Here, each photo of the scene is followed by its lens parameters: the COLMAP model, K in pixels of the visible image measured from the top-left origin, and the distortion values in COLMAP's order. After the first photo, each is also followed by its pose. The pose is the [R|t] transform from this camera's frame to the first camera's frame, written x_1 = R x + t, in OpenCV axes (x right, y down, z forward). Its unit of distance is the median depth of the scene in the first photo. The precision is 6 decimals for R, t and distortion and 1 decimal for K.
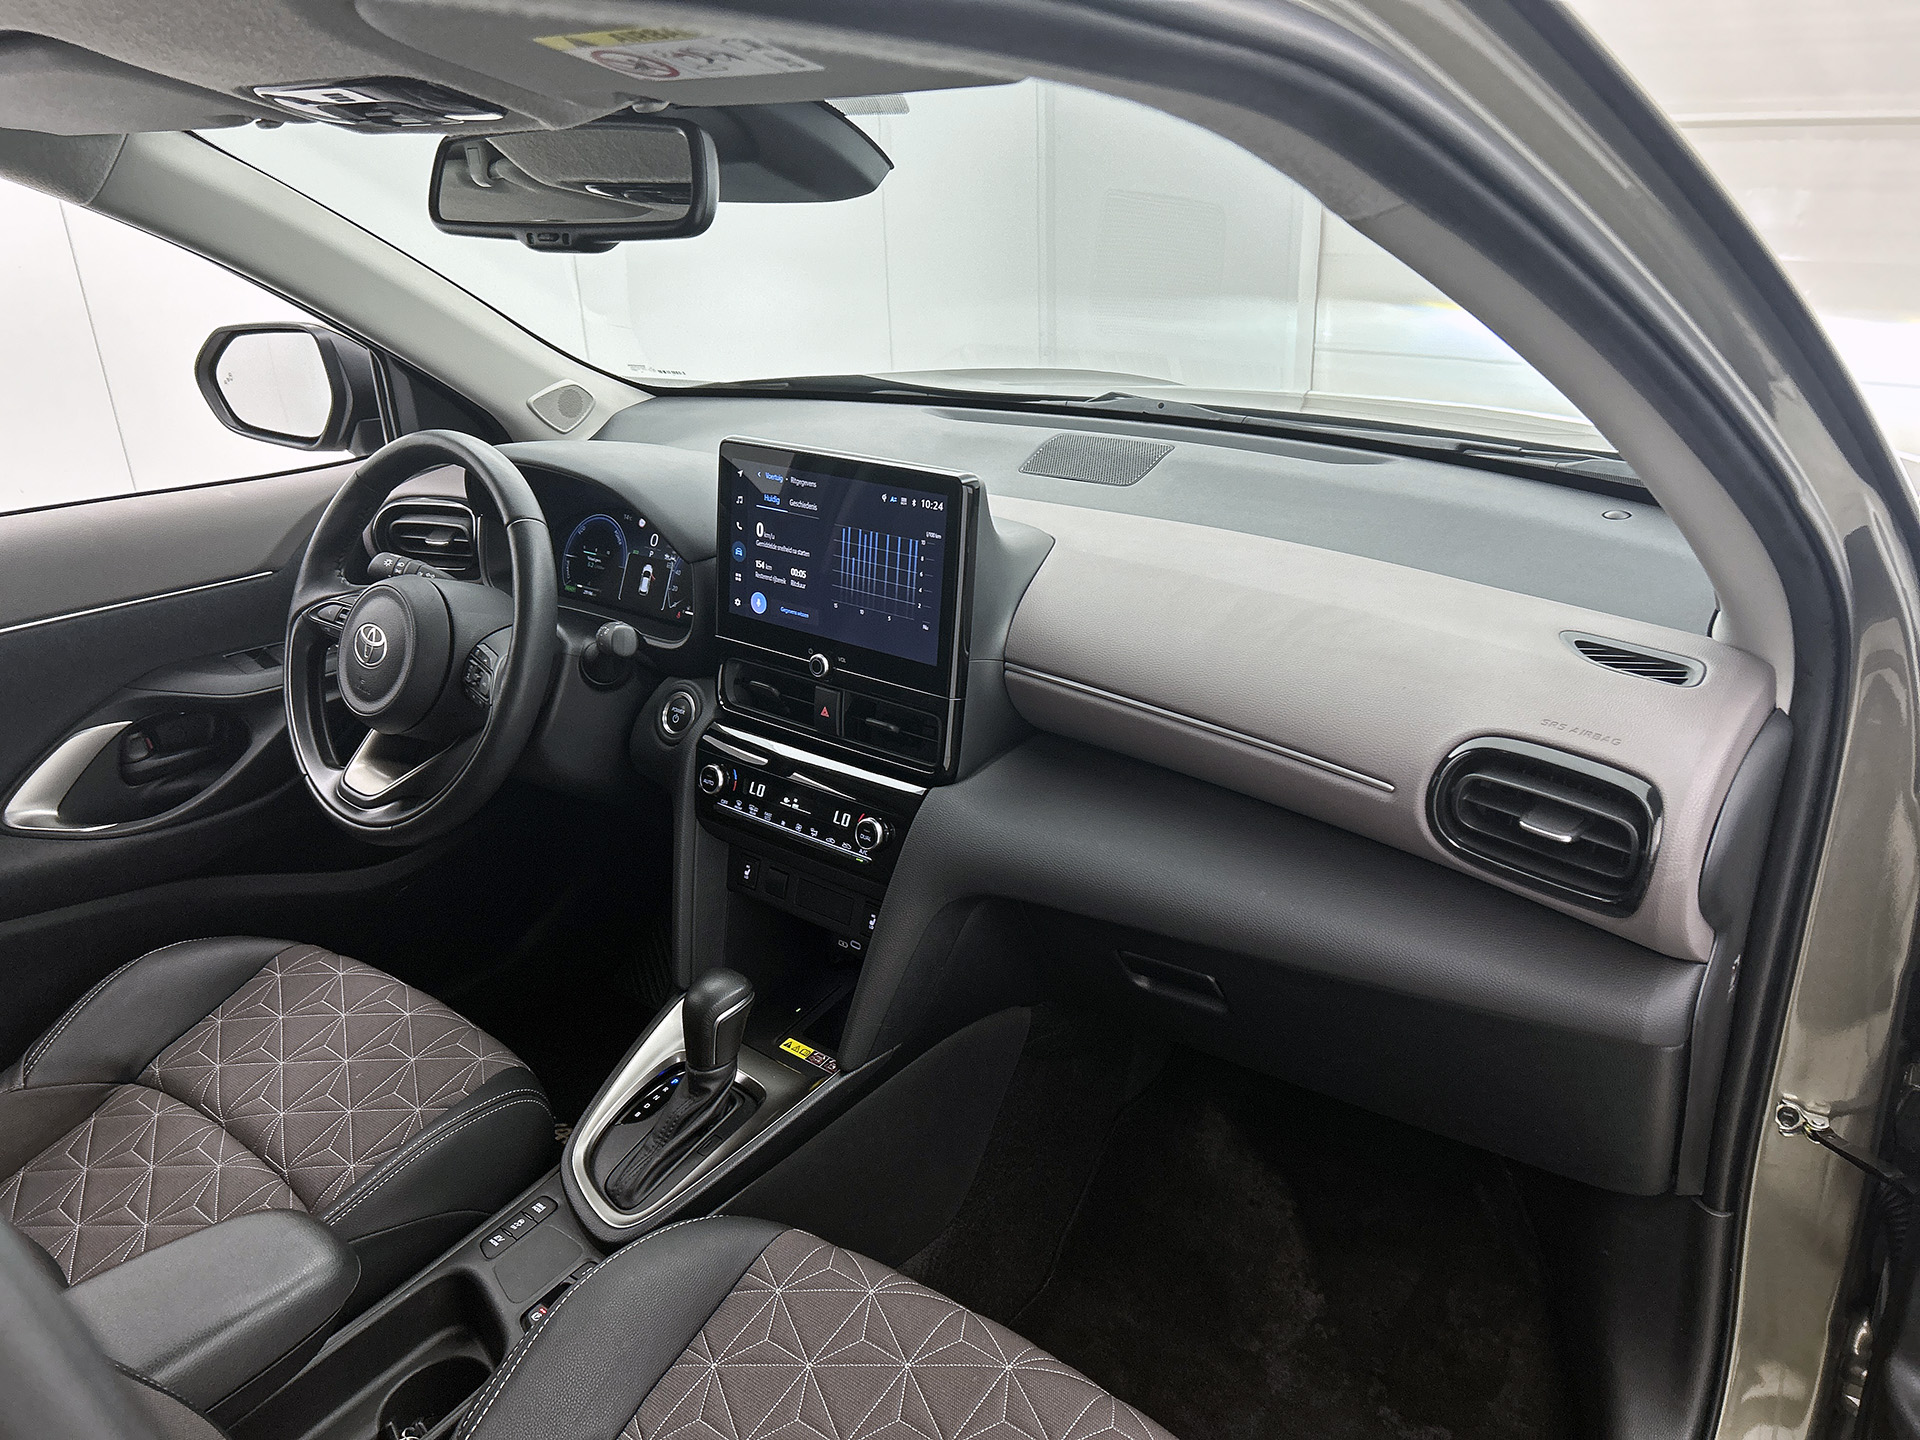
lens RADIAL K [[1452.2, 0, 953.3], [0, 1452.2, 726.0], [0, 0, 1]] dist [0.051213, -0.062712]
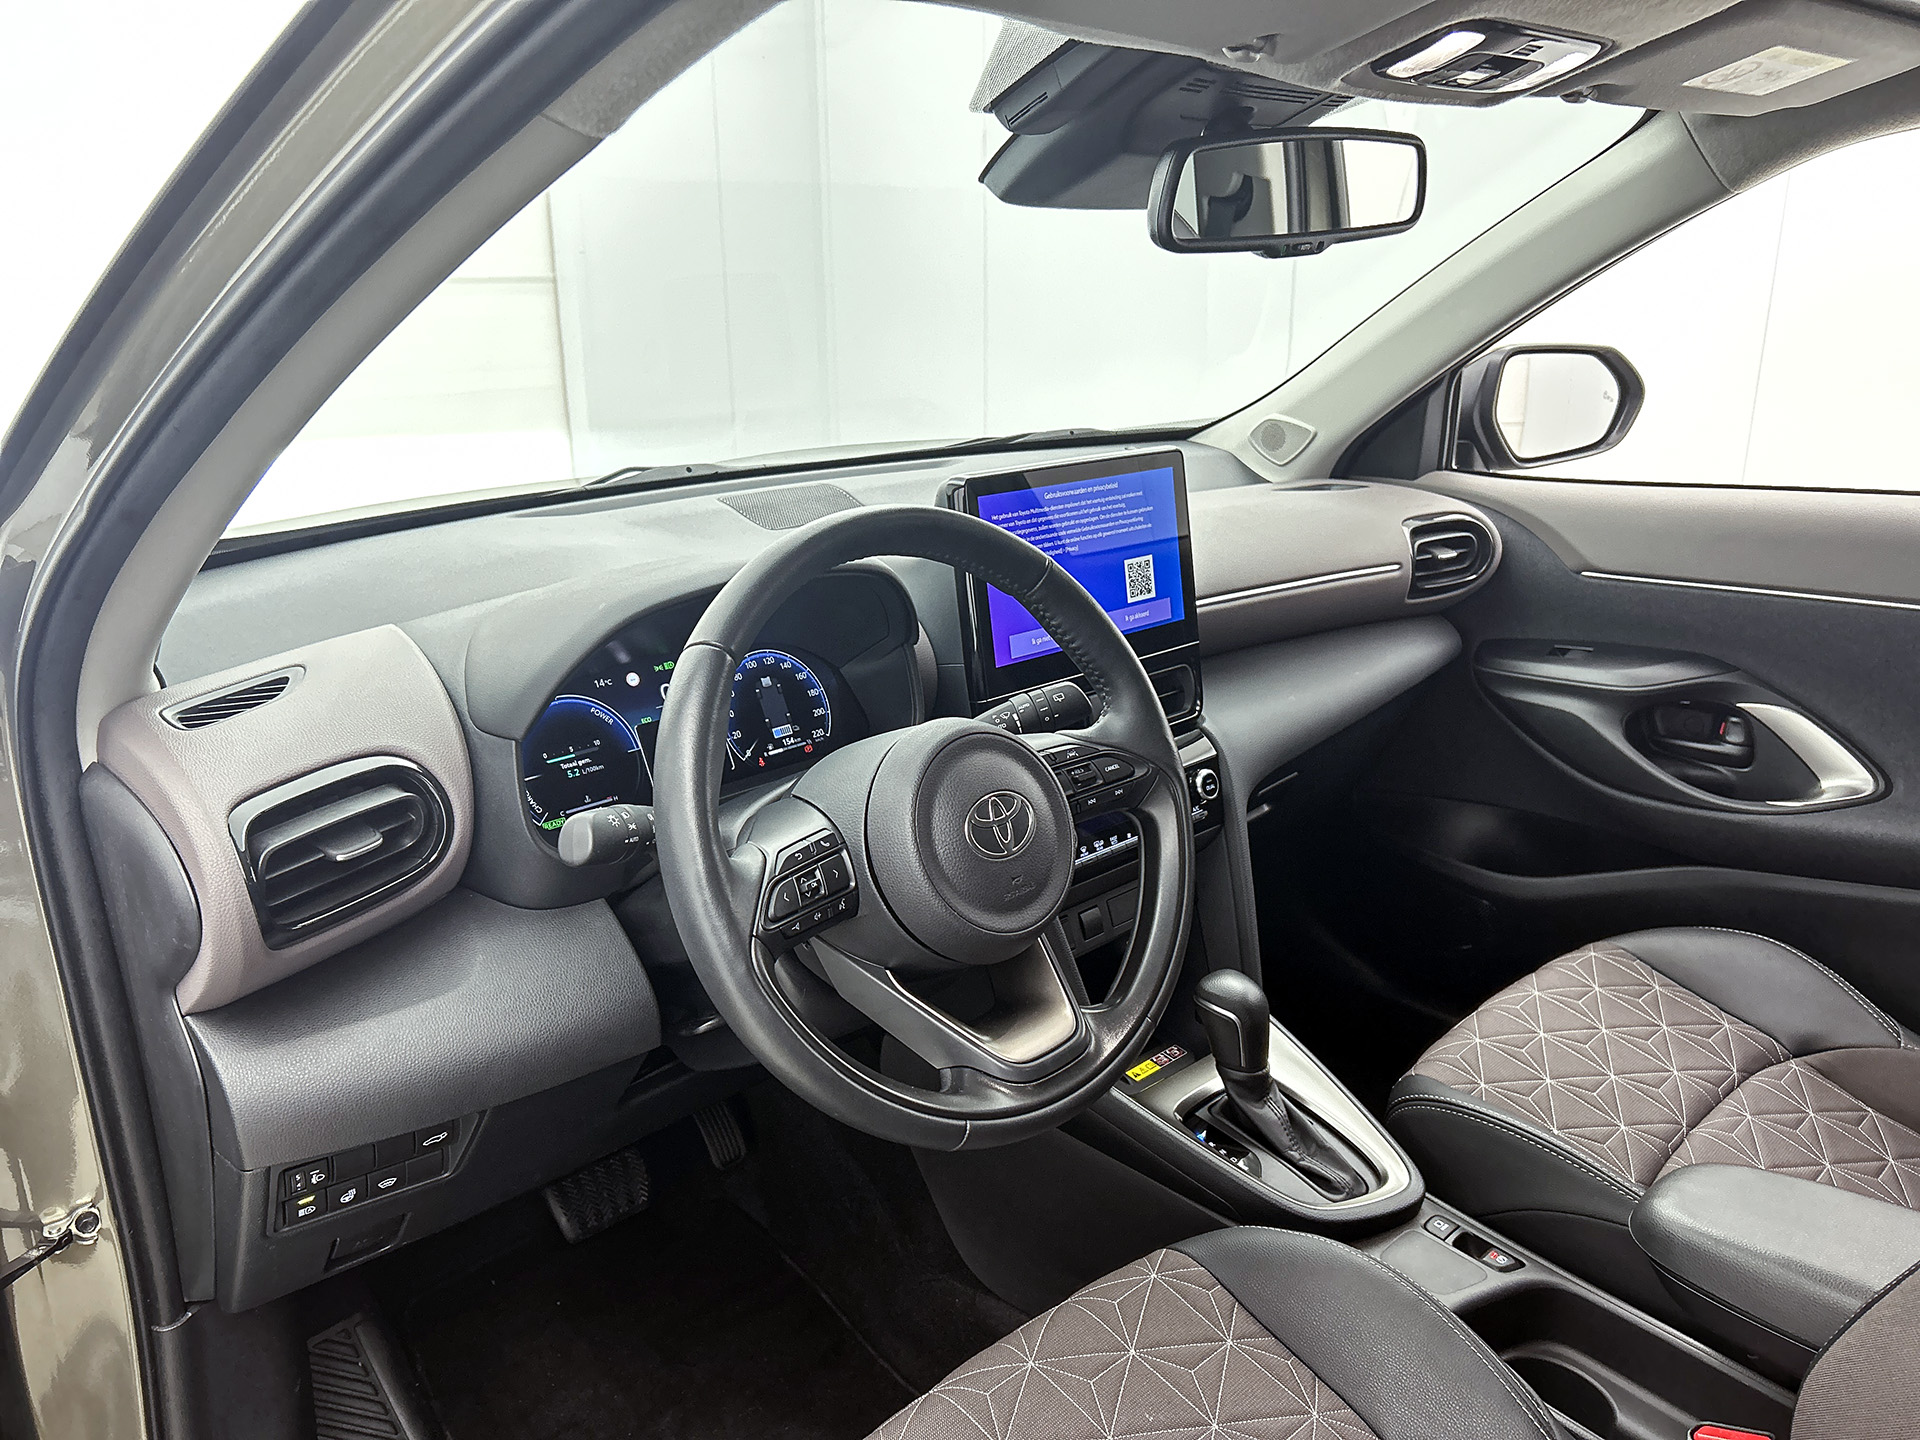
lens RADIAL K [[1452.2, 0, 974.7], [0, 1452.2, 705.5], [0, 0, 1]] dist [0.051213, -0.062712]
pose [[0.127069, -0.254693, 0.958637, -1.065713], [0.389400, 0.901689, 0.187947, -0.241292], [-0.912261, 0.349411, 0.213755, 0.869040]]
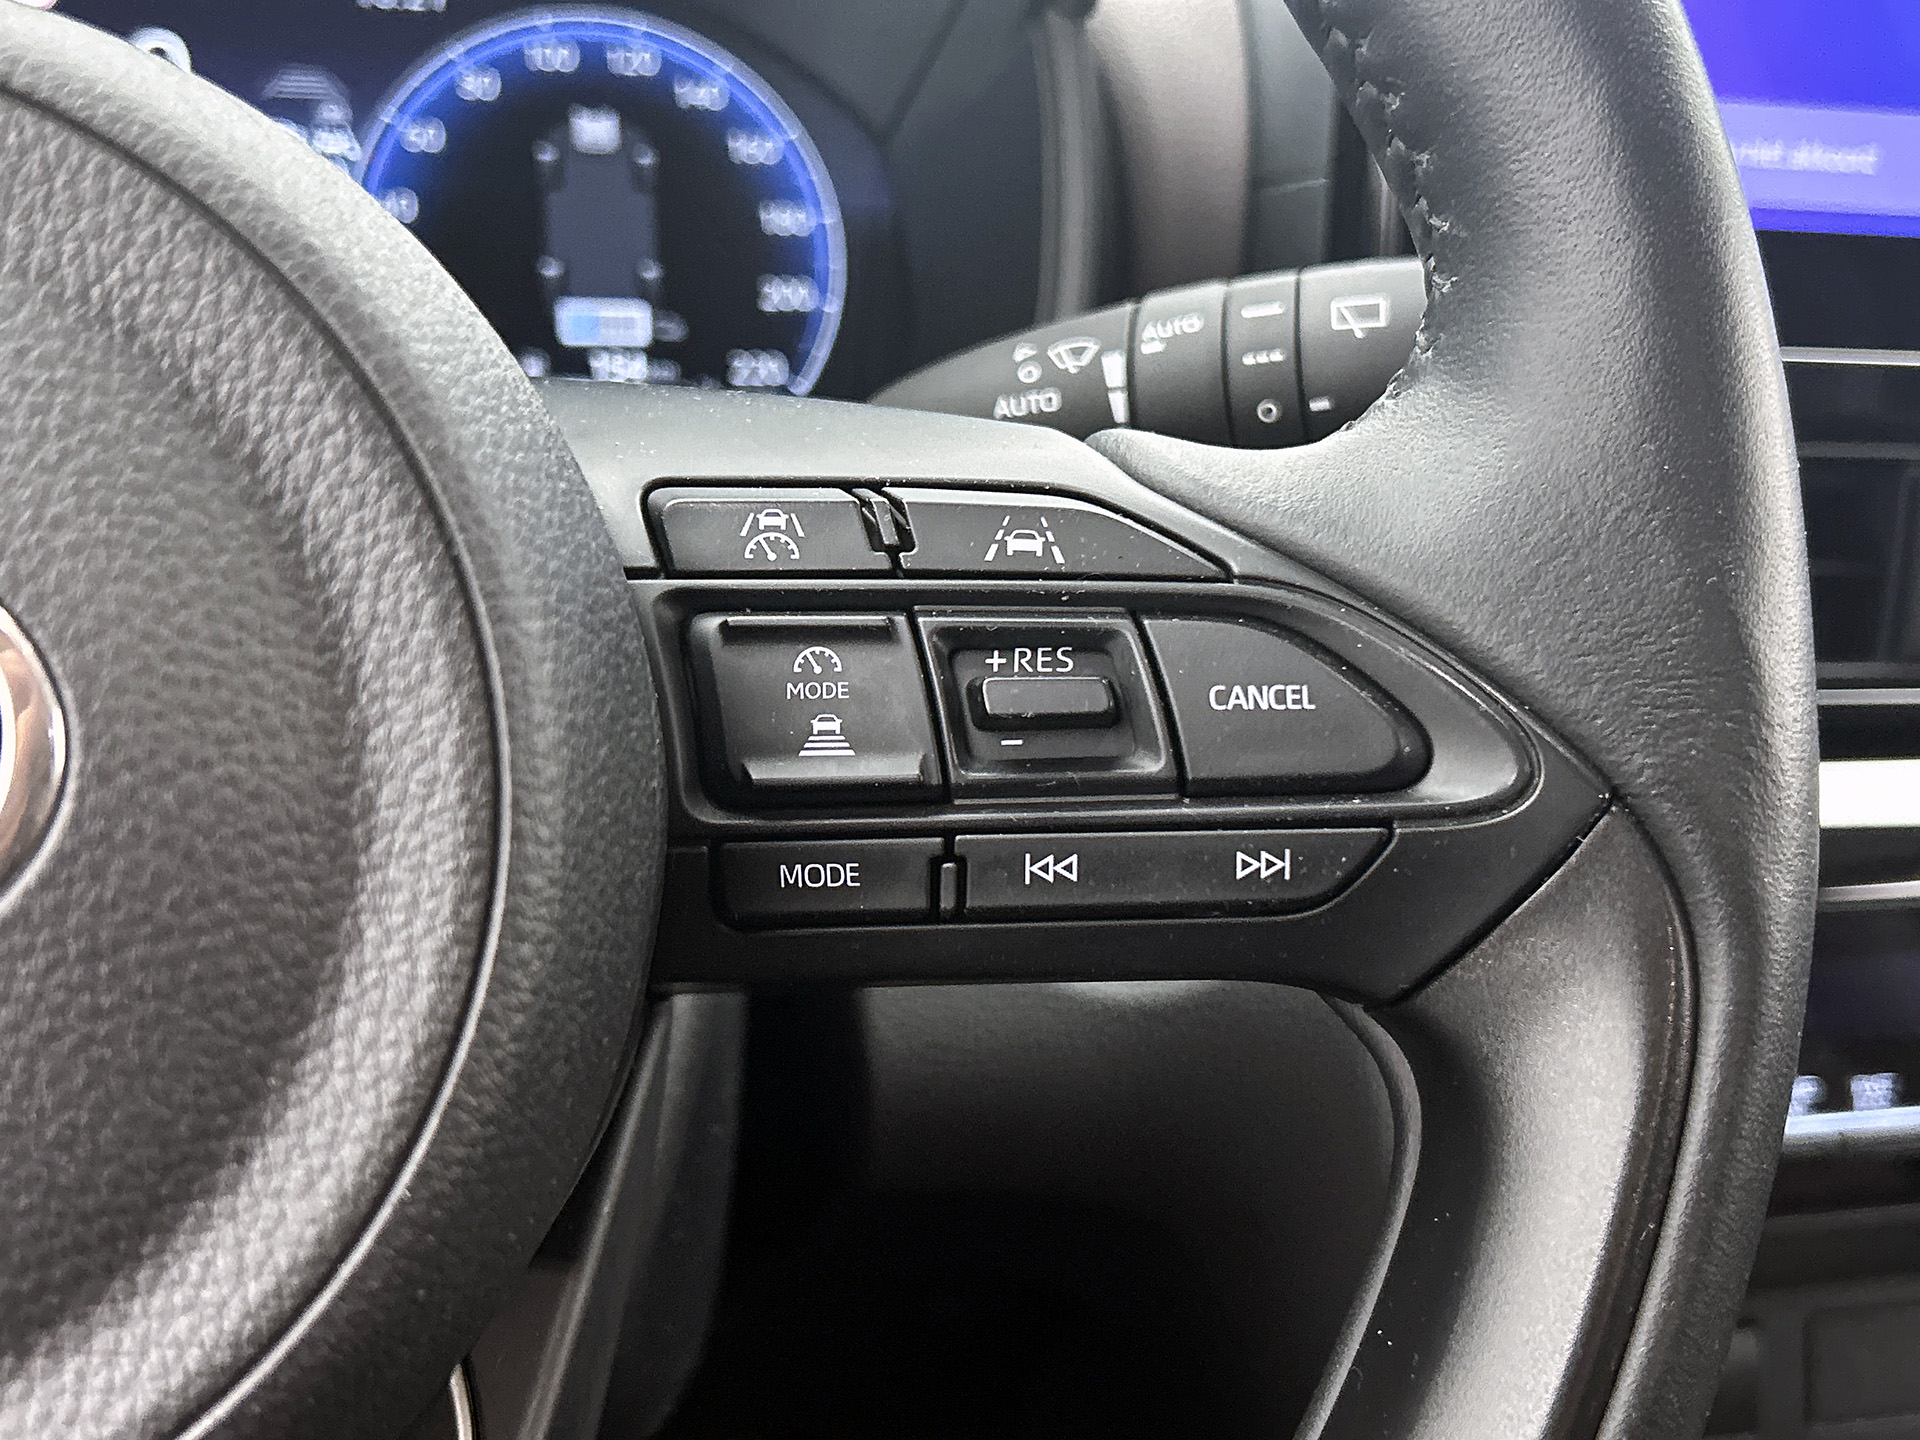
lens RADIAL K [[2104.9, 0, 941.3], [0, 2104.9, 725.0], [0, 0, 1]] dist [0.069391, 0.000000]
pose [[0.608795, -0.210357, 0.764931, -0.460044], [0.223967, 0.970556, 0.088653, -0.054322], [-0.761057, 0.117347, 0.637983, 0.916897]]
